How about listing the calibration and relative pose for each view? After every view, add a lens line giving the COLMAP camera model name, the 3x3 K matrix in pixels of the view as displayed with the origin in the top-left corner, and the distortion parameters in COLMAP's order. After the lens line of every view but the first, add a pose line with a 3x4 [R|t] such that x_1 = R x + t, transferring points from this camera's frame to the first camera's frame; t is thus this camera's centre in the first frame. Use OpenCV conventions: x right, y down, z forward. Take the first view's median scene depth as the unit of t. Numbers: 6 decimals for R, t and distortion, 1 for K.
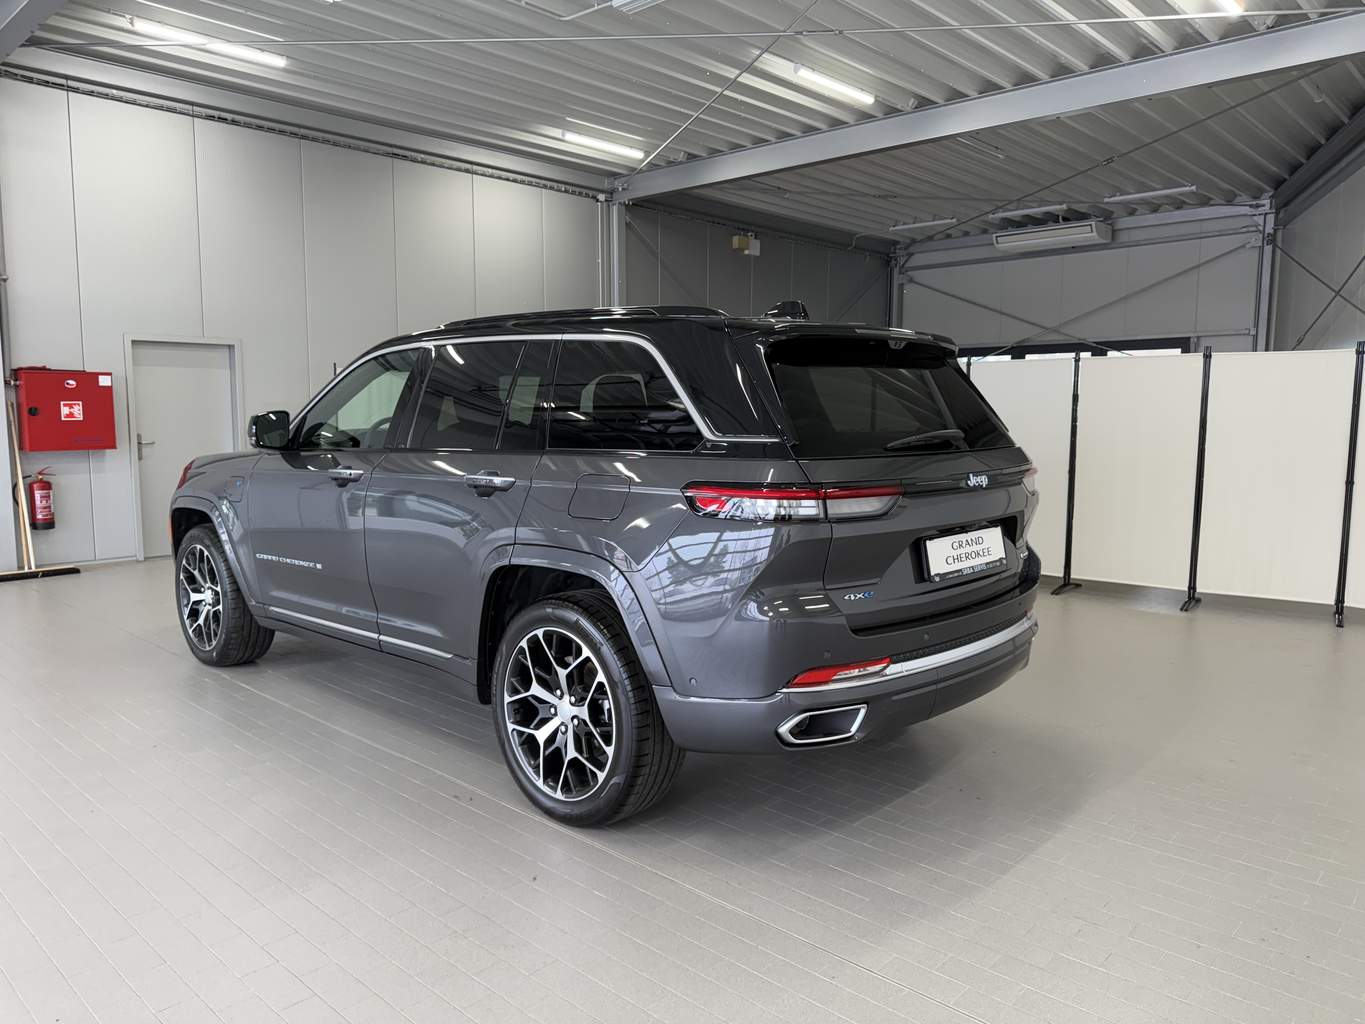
lens RADIAL K [[964.0, 0, 683.1], [0, 964.0, 509.2], [0, 0, 1]] dist [0.075354, -0.074410]
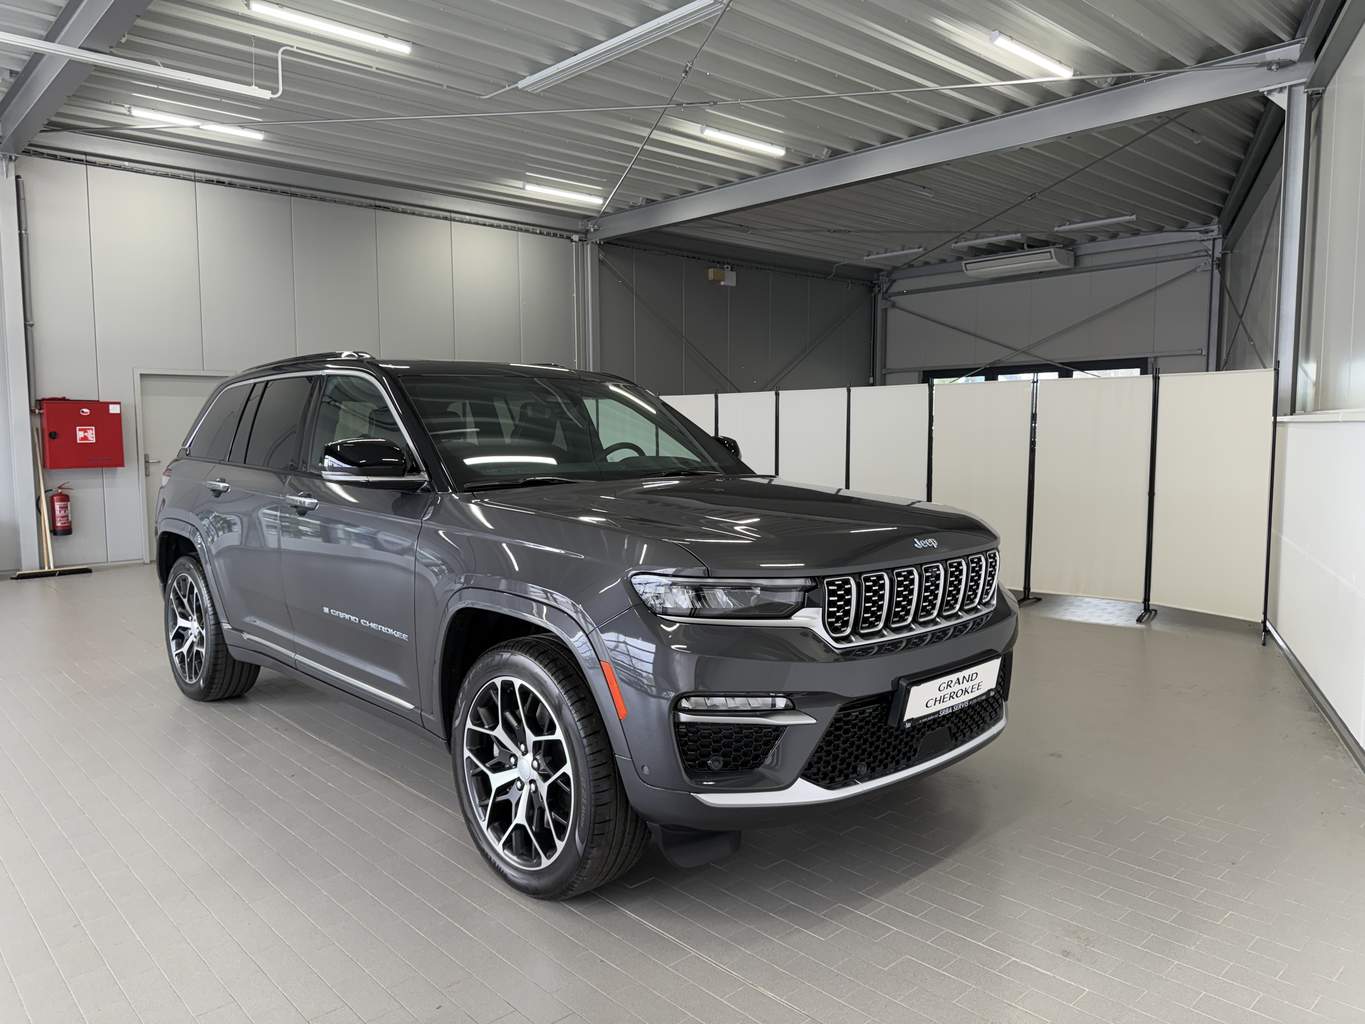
lens RADIAL K [[962.3, 0, 682.5], [0, 962.3, 512.0], [0, 0, 1]] dist [0.099215, -0.115704]
pose [[0.997410, 0.000692, -0.071917, 0.138663], [-0.001874, 0.999864, -0.016371, 0.008267], [0.071896, 0.016463, 0.997276, -0.096553]]
